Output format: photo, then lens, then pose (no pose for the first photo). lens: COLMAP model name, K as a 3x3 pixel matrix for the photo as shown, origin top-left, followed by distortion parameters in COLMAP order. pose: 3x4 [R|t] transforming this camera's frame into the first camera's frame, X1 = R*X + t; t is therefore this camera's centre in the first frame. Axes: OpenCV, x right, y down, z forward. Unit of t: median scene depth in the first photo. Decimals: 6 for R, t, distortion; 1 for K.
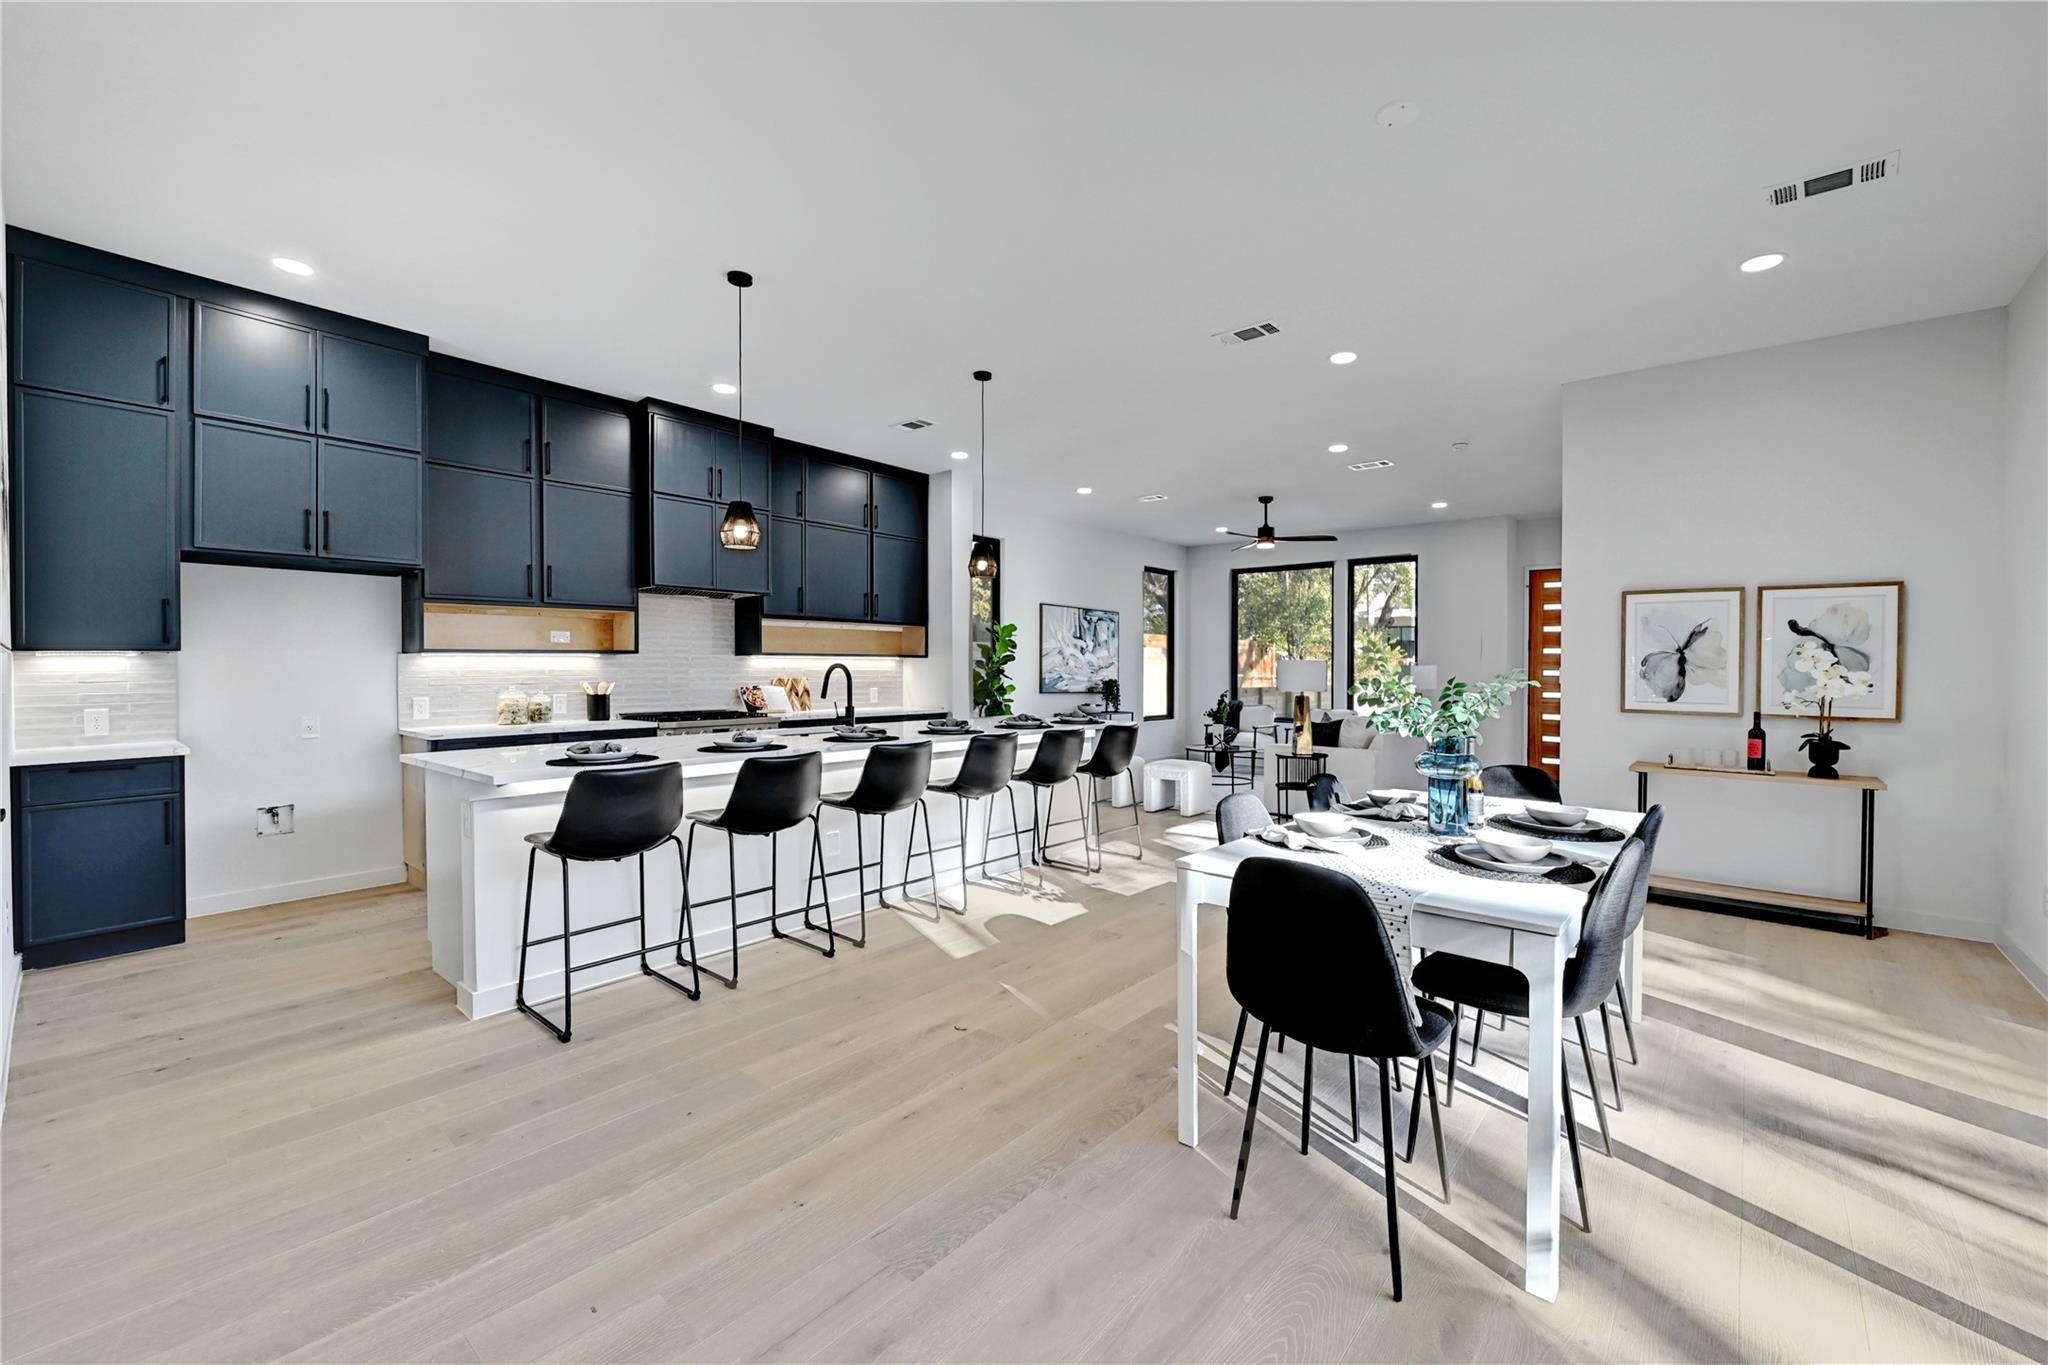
lens RADIAL K [[804.4, 0, 1043.0], [0, 804.4, 725.1], [0, 0, 1]] dist [-0.019509, -0.003729]
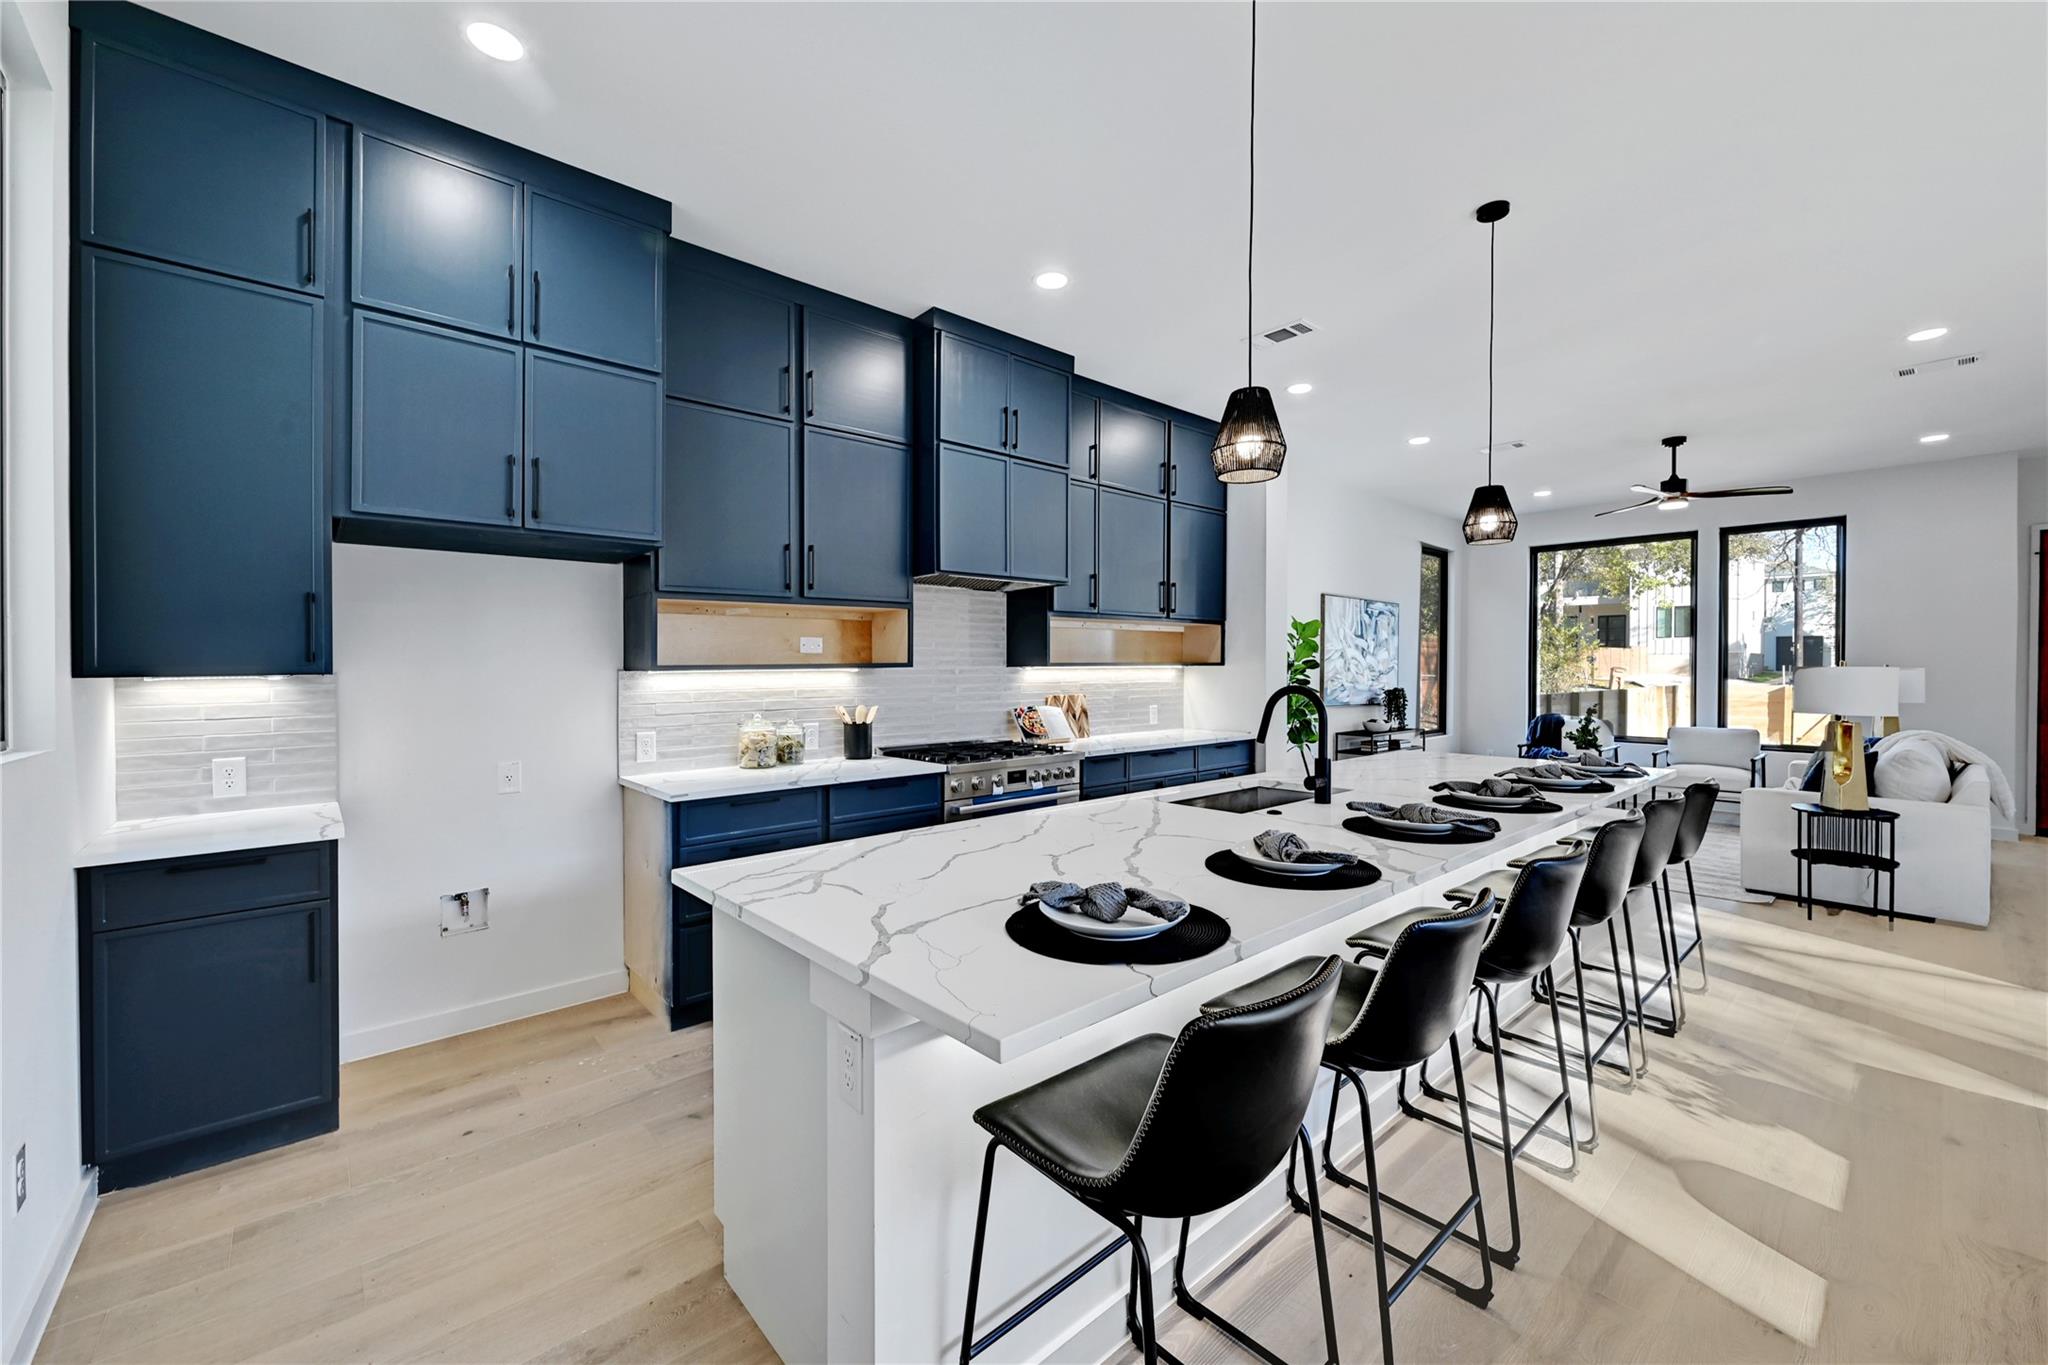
lens RADIAL K [[804.4, 0, 1022.3], [0, 804.4, 723.0], [0, 0, 1]] dist [-0.019509, -0.003729]
pose [[0.987955, -0.000202, -0.154743, -0.343353], [-0.000450, 0.999991, -0.004180, -0.041125], [0.154742, 0.004199, 0.987946, 0.344586]]
